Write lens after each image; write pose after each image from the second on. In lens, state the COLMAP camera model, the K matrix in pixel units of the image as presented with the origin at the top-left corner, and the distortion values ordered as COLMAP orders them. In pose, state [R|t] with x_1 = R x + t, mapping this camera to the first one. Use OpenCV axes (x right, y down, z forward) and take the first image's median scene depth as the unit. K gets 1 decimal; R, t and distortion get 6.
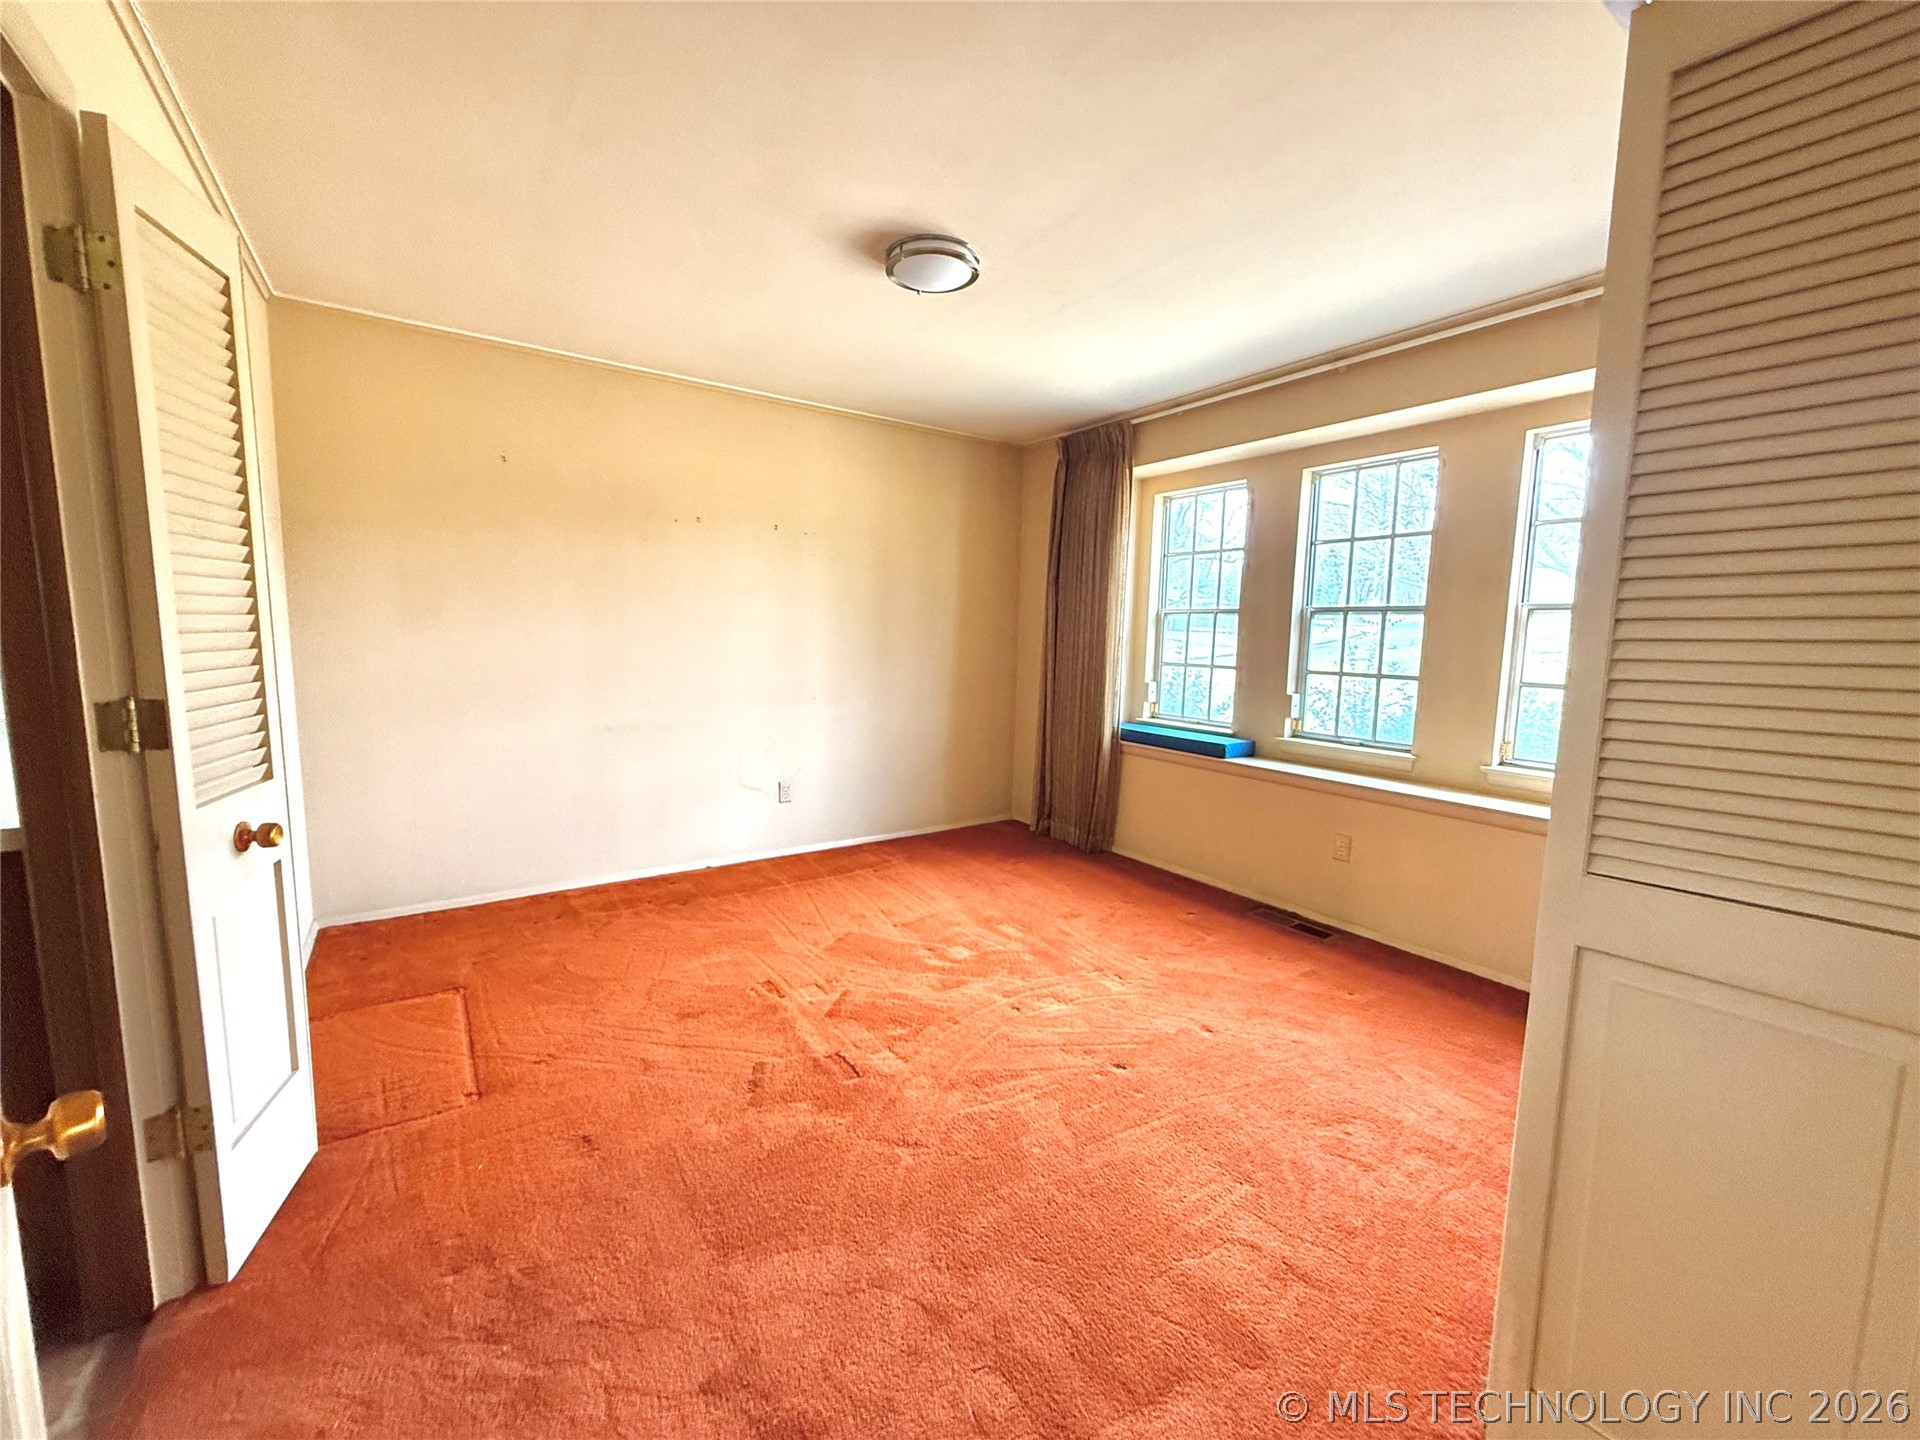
lens RADIAL K [[760.3, 0, 966.2], [0, 760.3, 716.2], [0, 0, 1]] dist [0.001149, -0.001227]
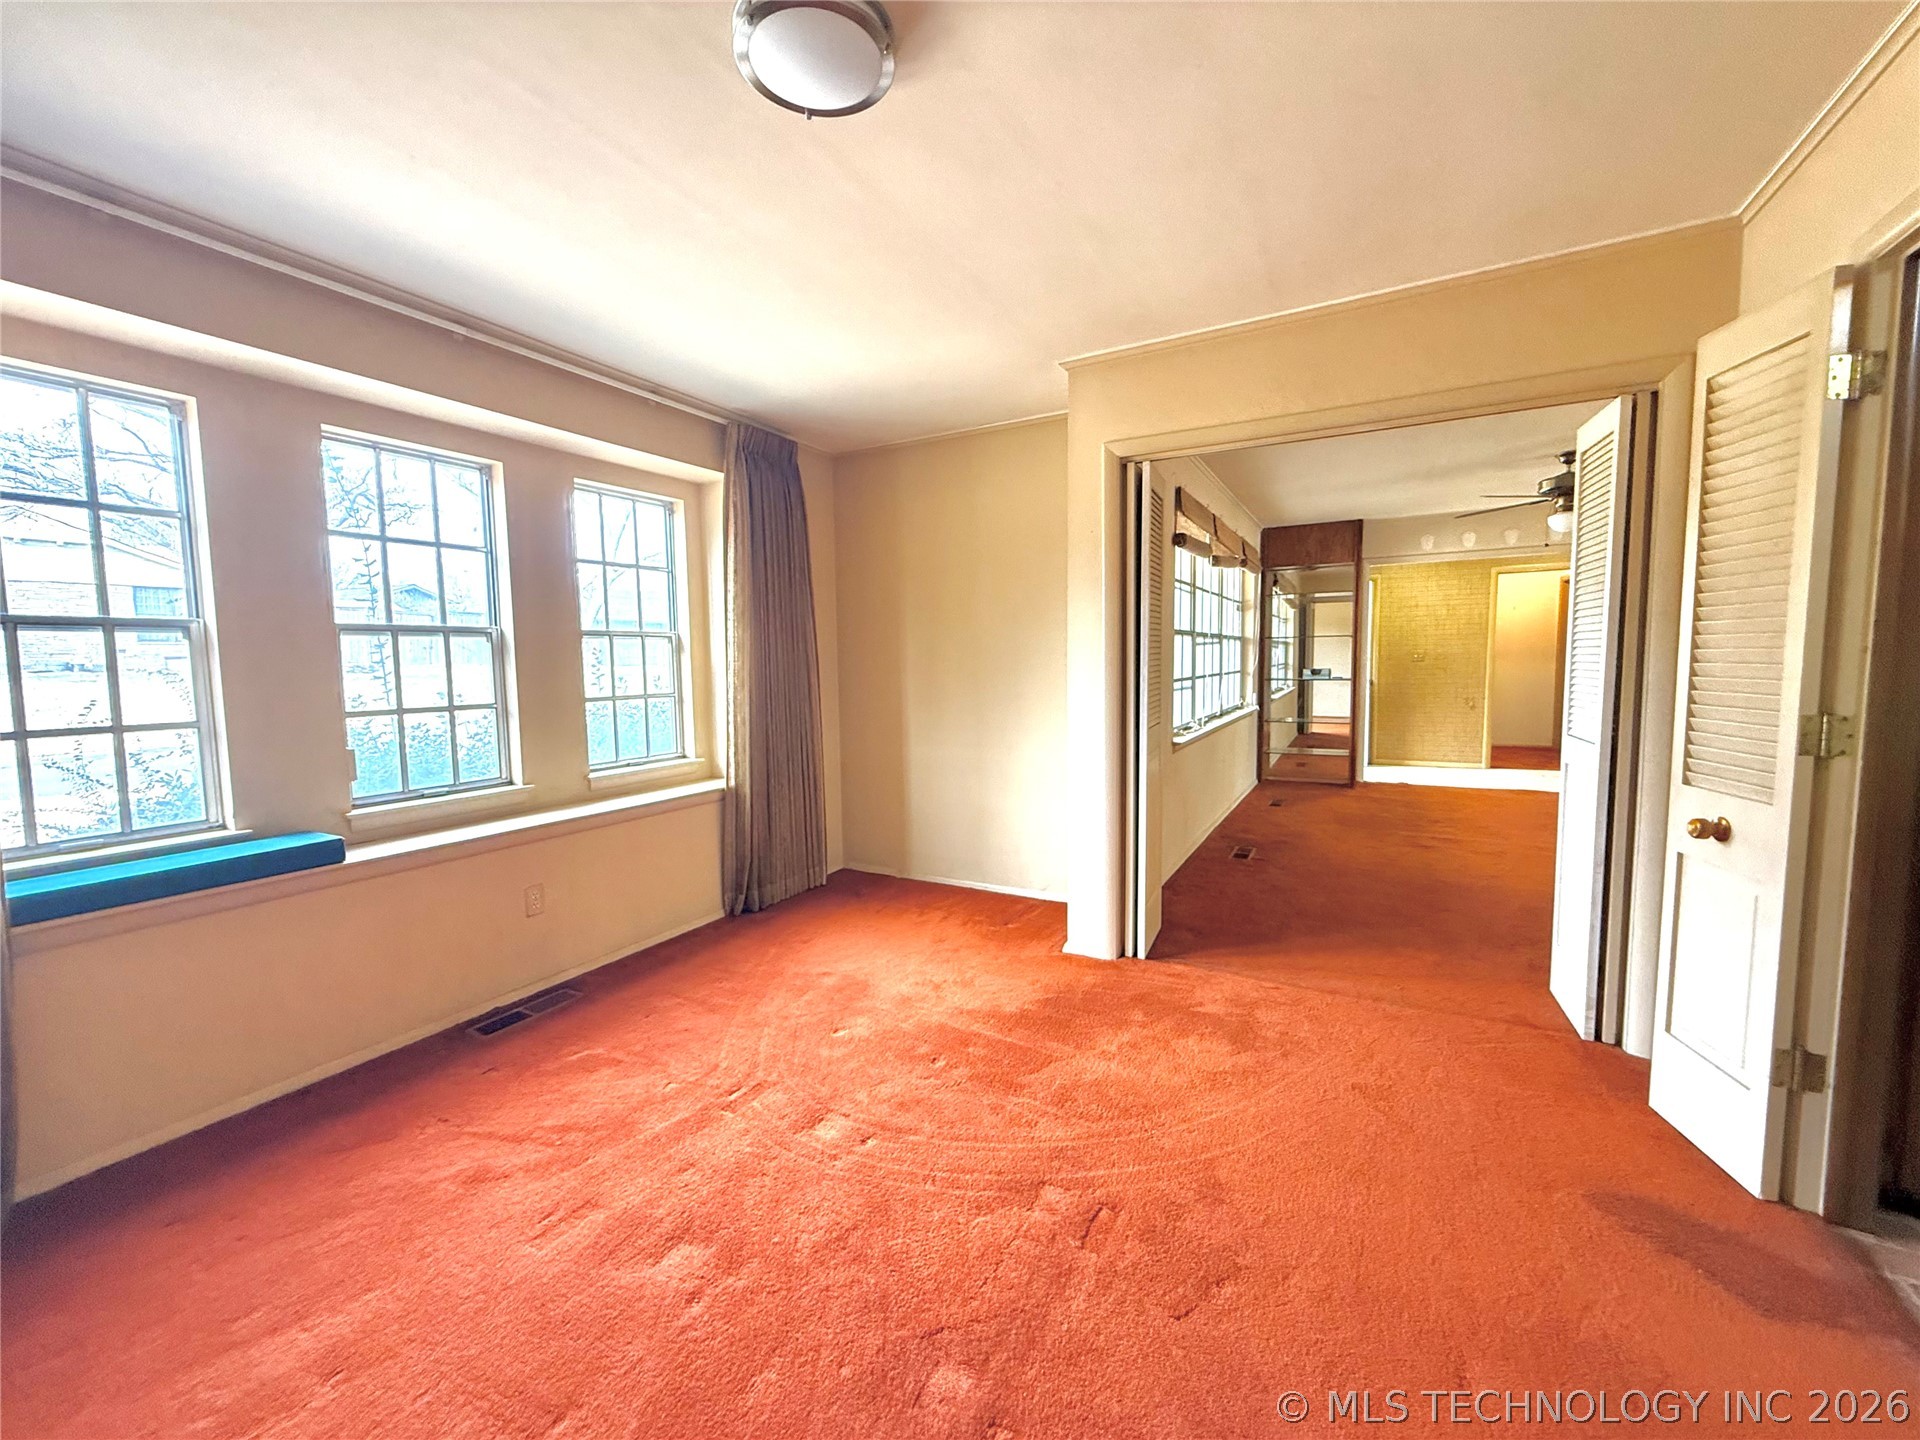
lens RADIAL K [[760.3, 0, 970.1], [0, 760.3, 724.0], [0, 0, 1]] dist [0.001149, -0.001227]
pose [[-0.435830, -0.084424, 0.896061, -0.473433], [0.109854, 0.983157, 0.146061, -0.097157], [-0.893300, 0.162094, -0.419215, 0.846262]]
